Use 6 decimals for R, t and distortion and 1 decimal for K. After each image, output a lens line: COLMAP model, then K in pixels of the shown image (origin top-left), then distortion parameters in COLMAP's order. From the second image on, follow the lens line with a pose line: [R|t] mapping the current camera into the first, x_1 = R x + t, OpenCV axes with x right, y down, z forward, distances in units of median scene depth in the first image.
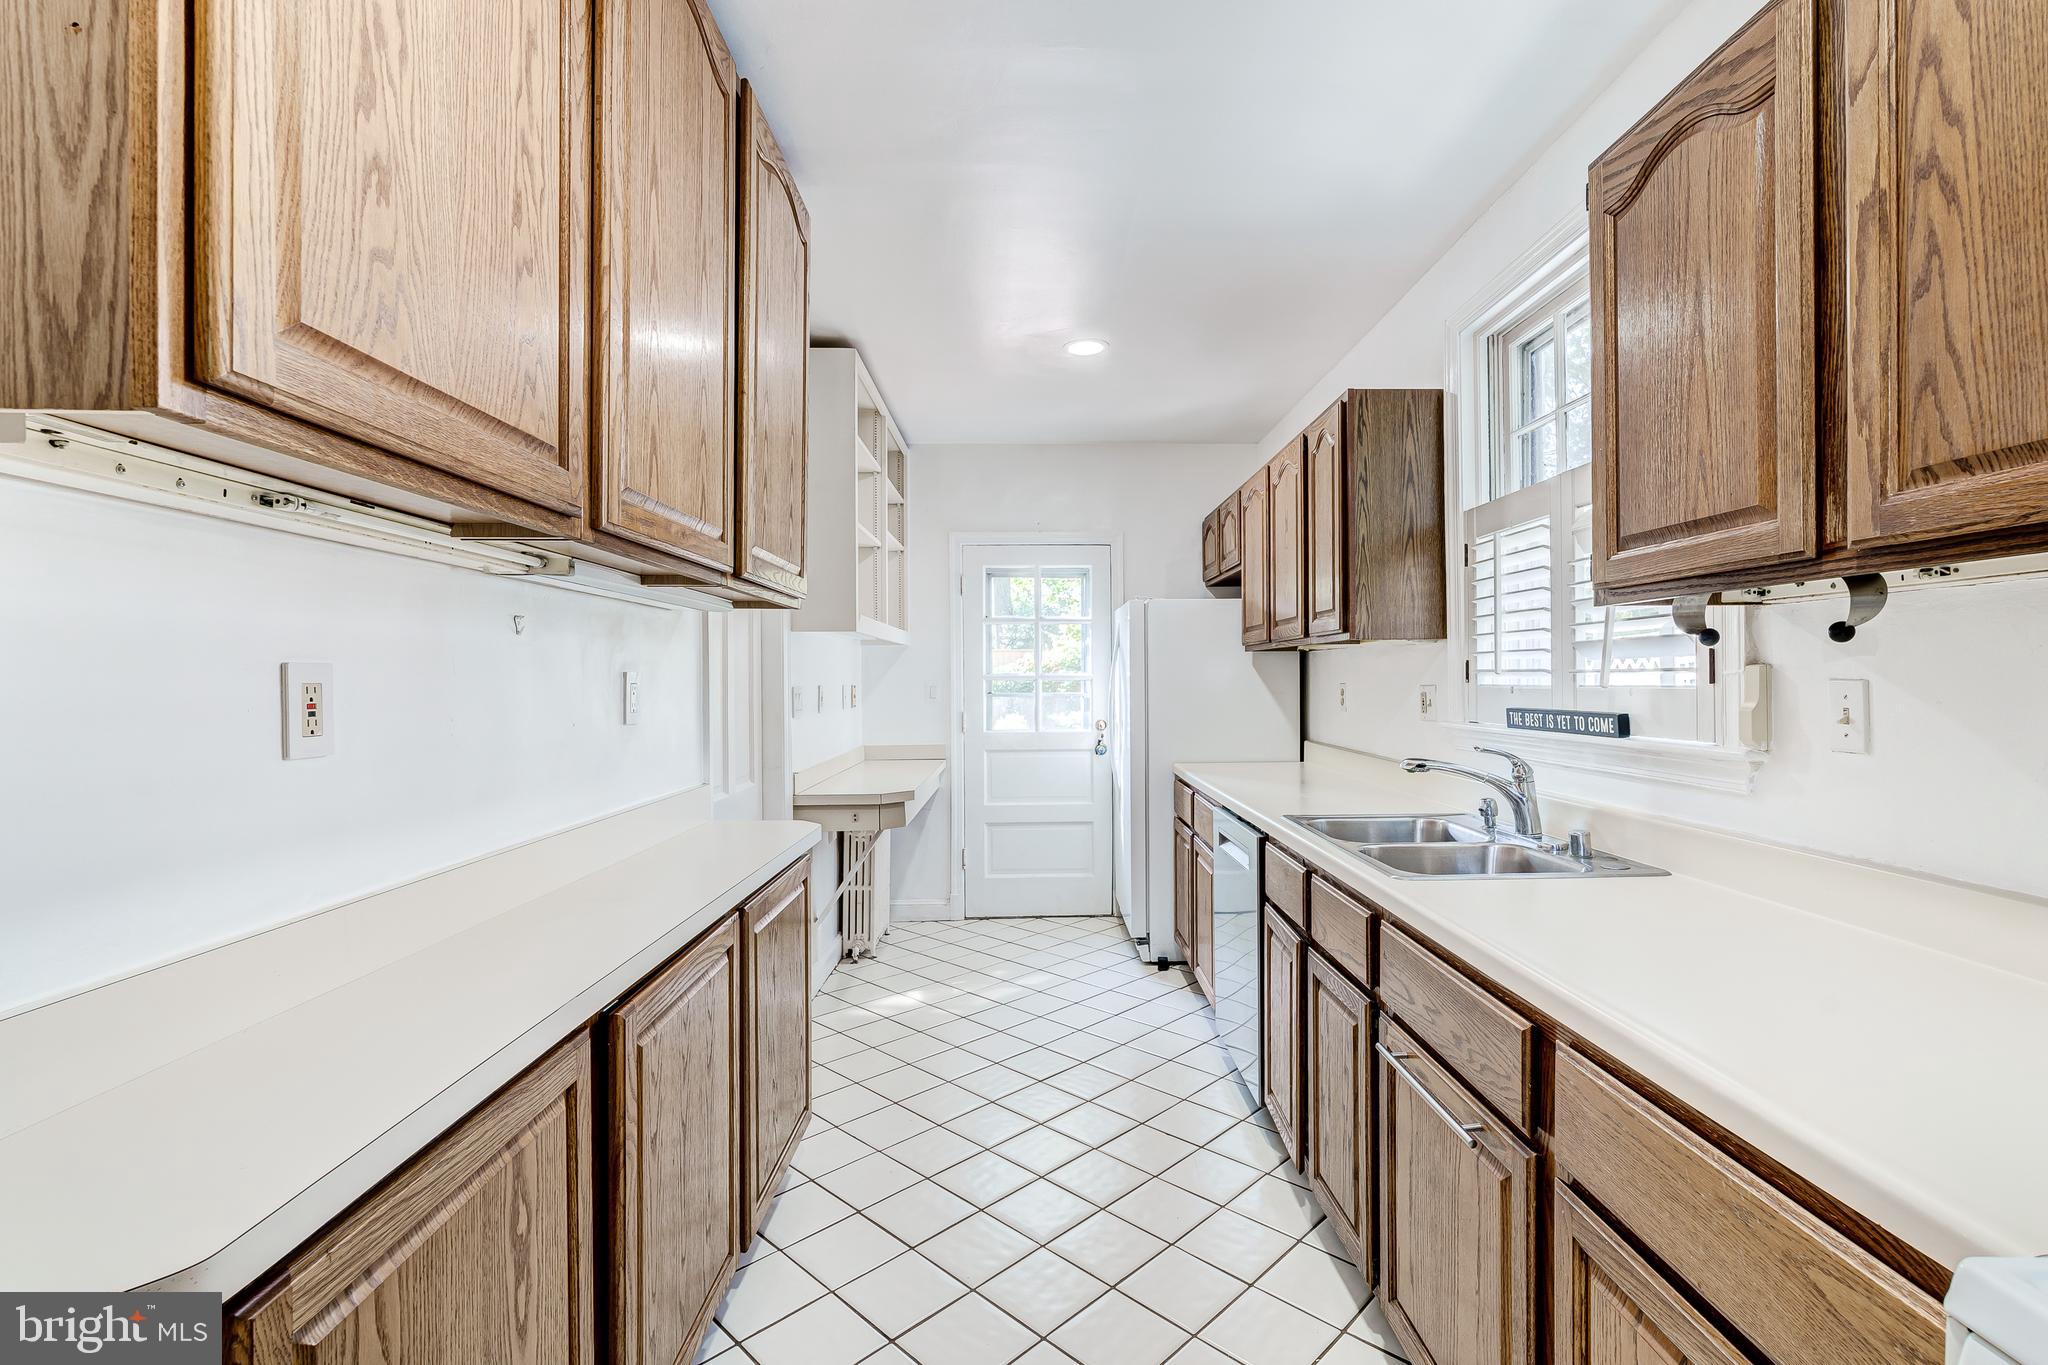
lens RADIAL K [[900.3, 0, 1072.3], [0, 900.3, 677.6], [0, 0, 1]] dist [-0.002955, 0.000319]
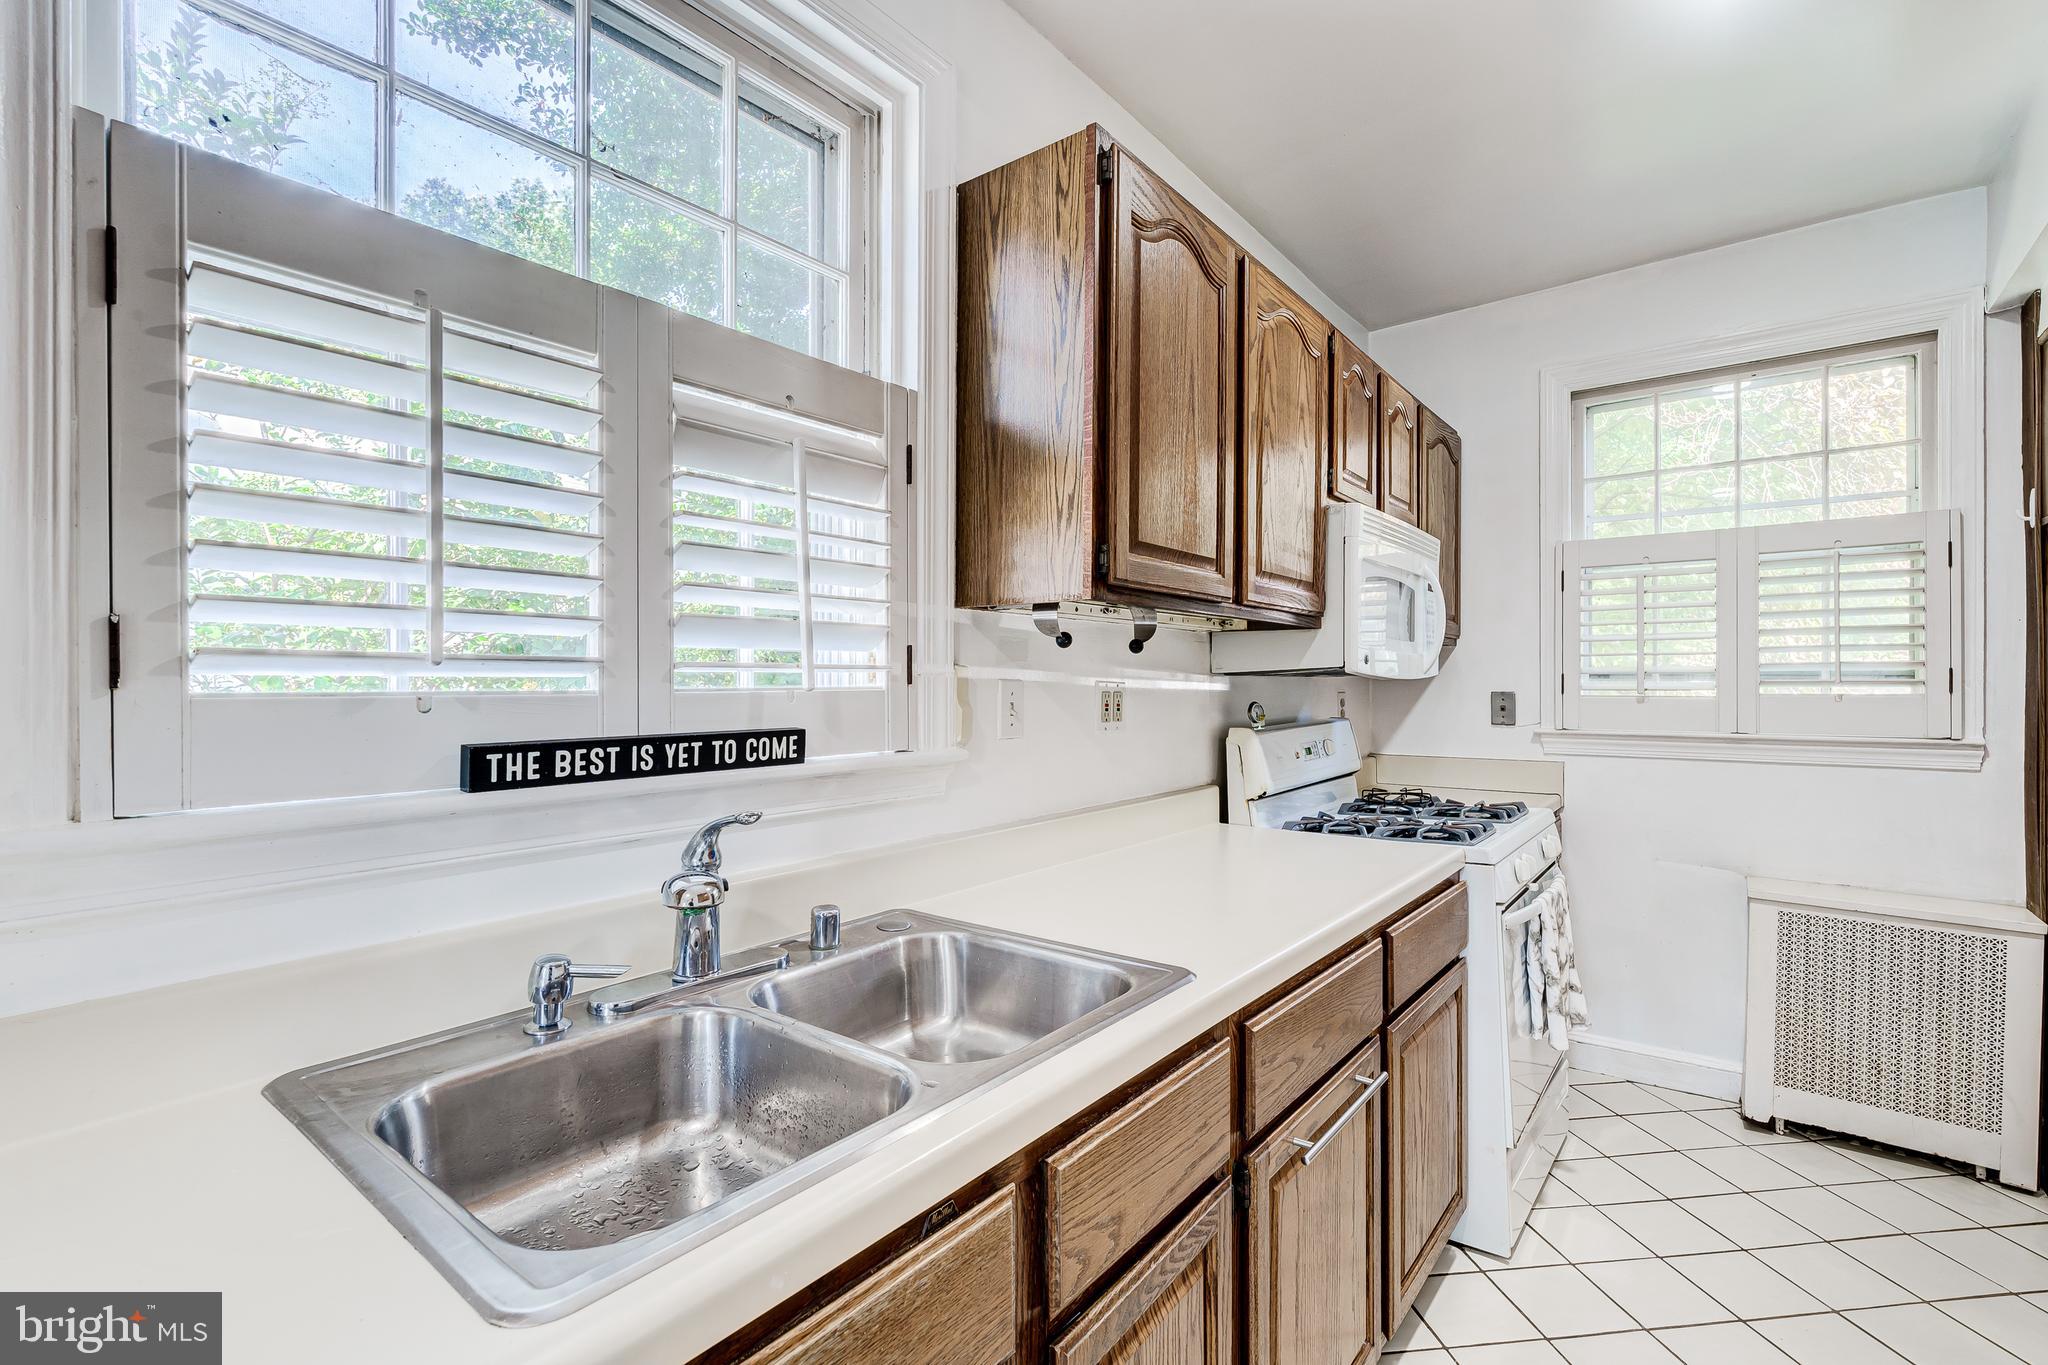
lens RADIAL K [[900.3, 0, 1040.6], [0, 900.3, 686.0], [0, 0, 1]] dist [-0.002955, 0.000319]
pose [[-0.761691, 0.000191, 0.647941, 0.012076], [0.001155, 0.999999, 0.001064, 0.006564], [-0.647940, 0.001559, -0.761690, 1.357830]]
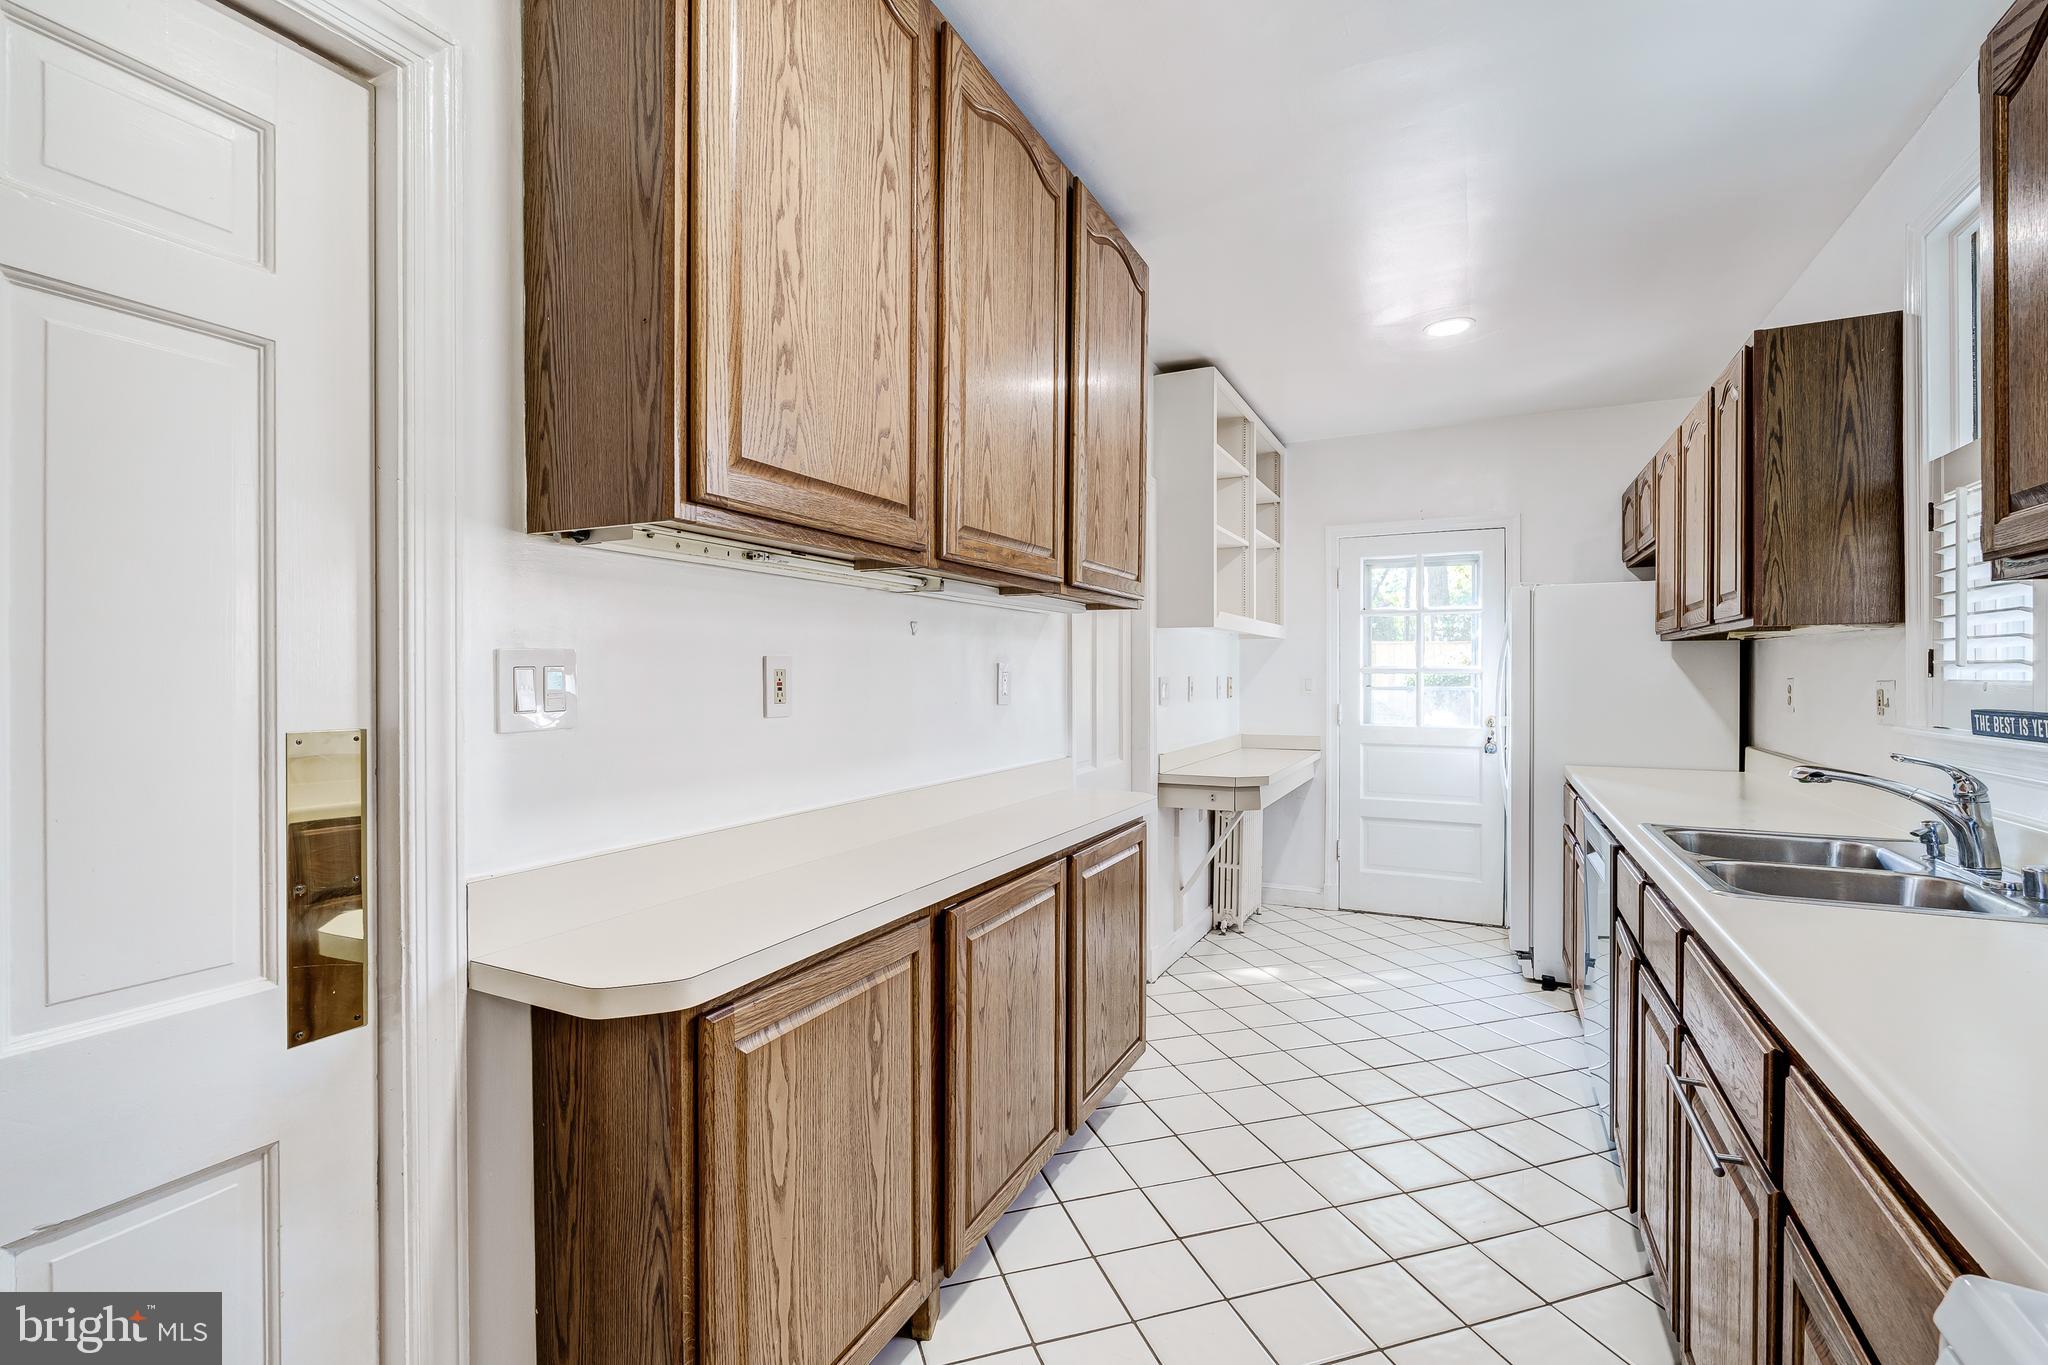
lens RADIAL K [[900.3, 0, 1053.8], [0, 900.3, 675.9], [0, 0, 1]] dist [-0.002955, 0.000319]
pose [[0.881777, 0.006931, -0.471615, 0.171372], [-0.004333, 0.999969, 0.006594, 0.003164], [0.471646, -0.003771, 0.881780, -0.084667]]
